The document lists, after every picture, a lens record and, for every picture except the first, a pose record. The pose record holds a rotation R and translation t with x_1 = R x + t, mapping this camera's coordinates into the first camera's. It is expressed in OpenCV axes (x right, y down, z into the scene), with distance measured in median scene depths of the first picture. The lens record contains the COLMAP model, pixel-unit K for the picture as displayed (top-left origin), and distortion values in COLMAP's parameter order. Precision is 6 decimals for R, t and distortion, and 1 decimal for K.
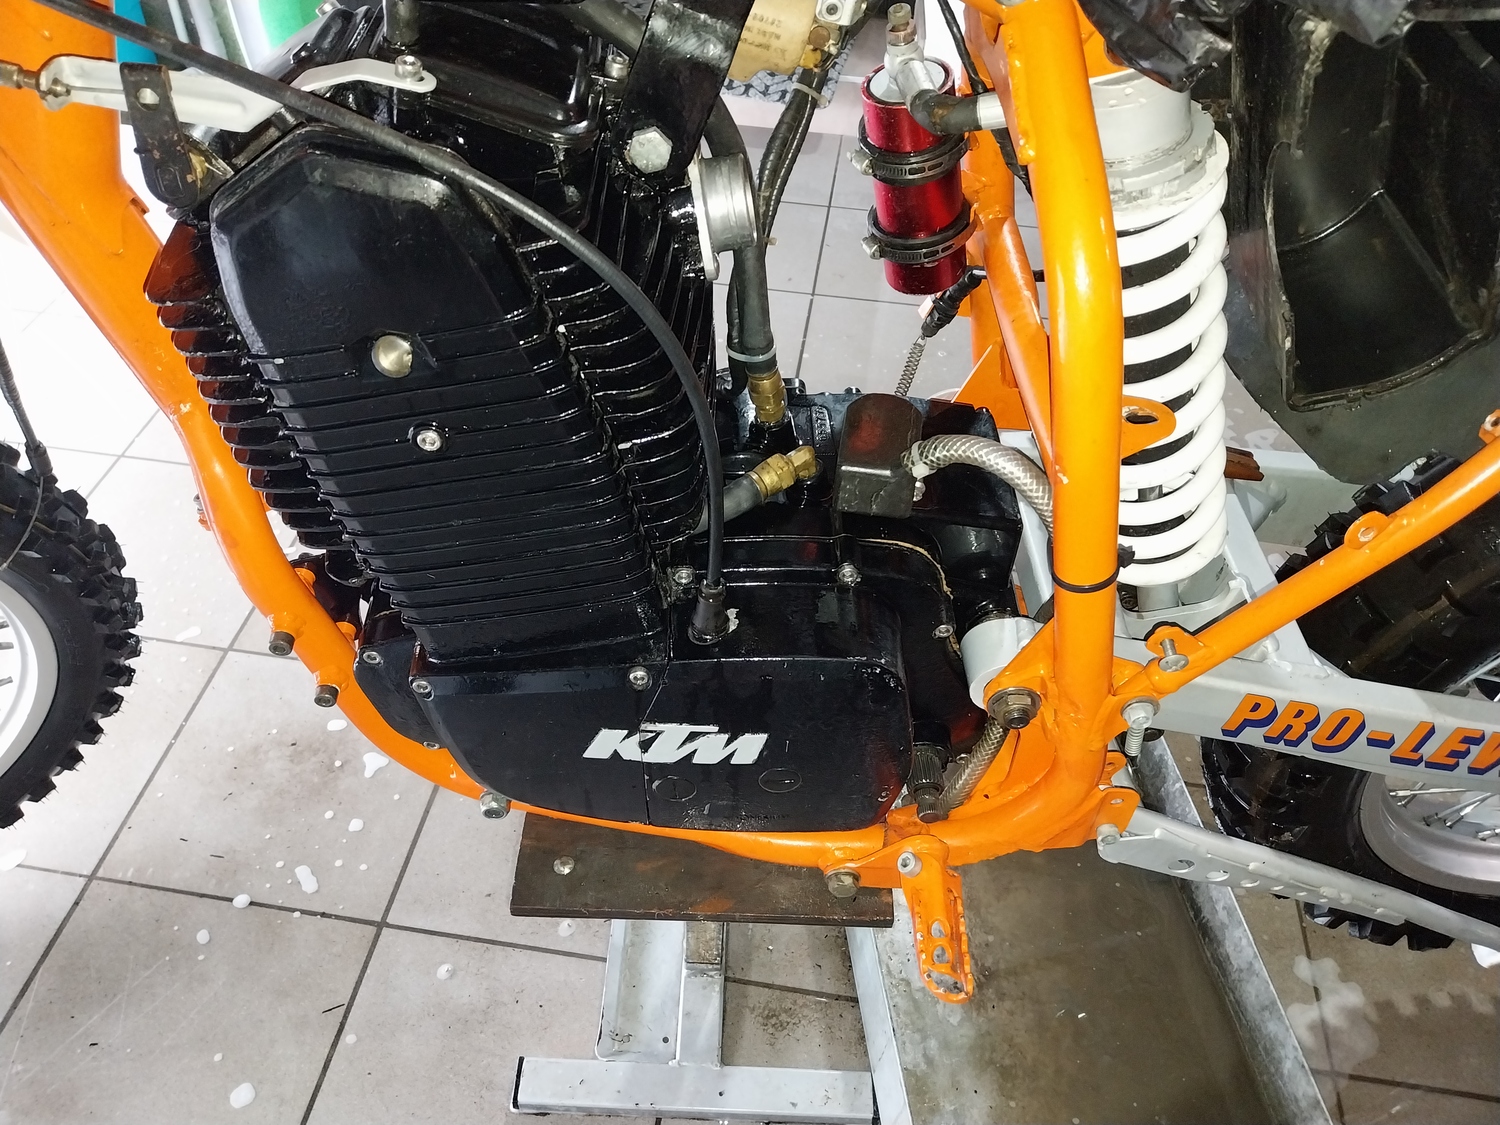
lens RADIAL K [[1129.8, 0, 750.0], [0, 1129.8, 562.5], [0, 0, 1]] dist [0.039251, -0.041294]
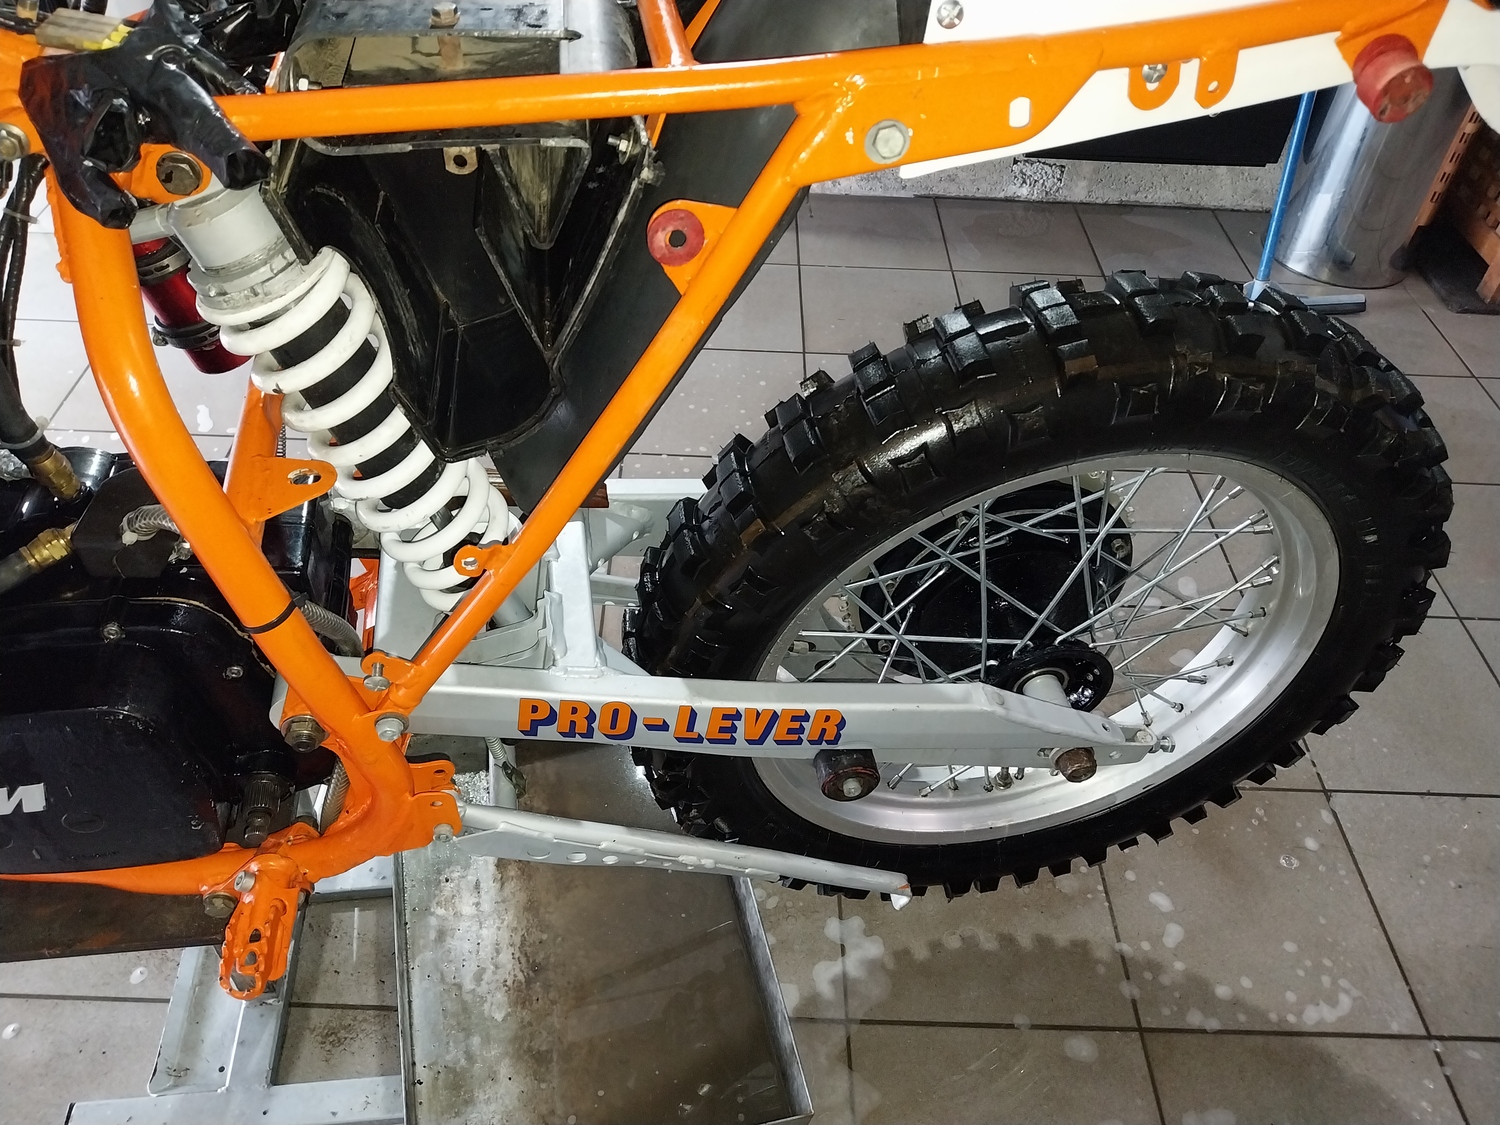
lens RADIAL K [[1164.2, 0, 750.0], [0, 1164.2, 562.5], [0, 0, 1]] dist [0.024809, -0.010151]
pose [[0.993360, -0.096745, 0.062253, 0.385321], [0.097203, 0.995255, -0.004371, 0.004151], [-0.061535, 0.010393, 0.998051, -0.120921]]
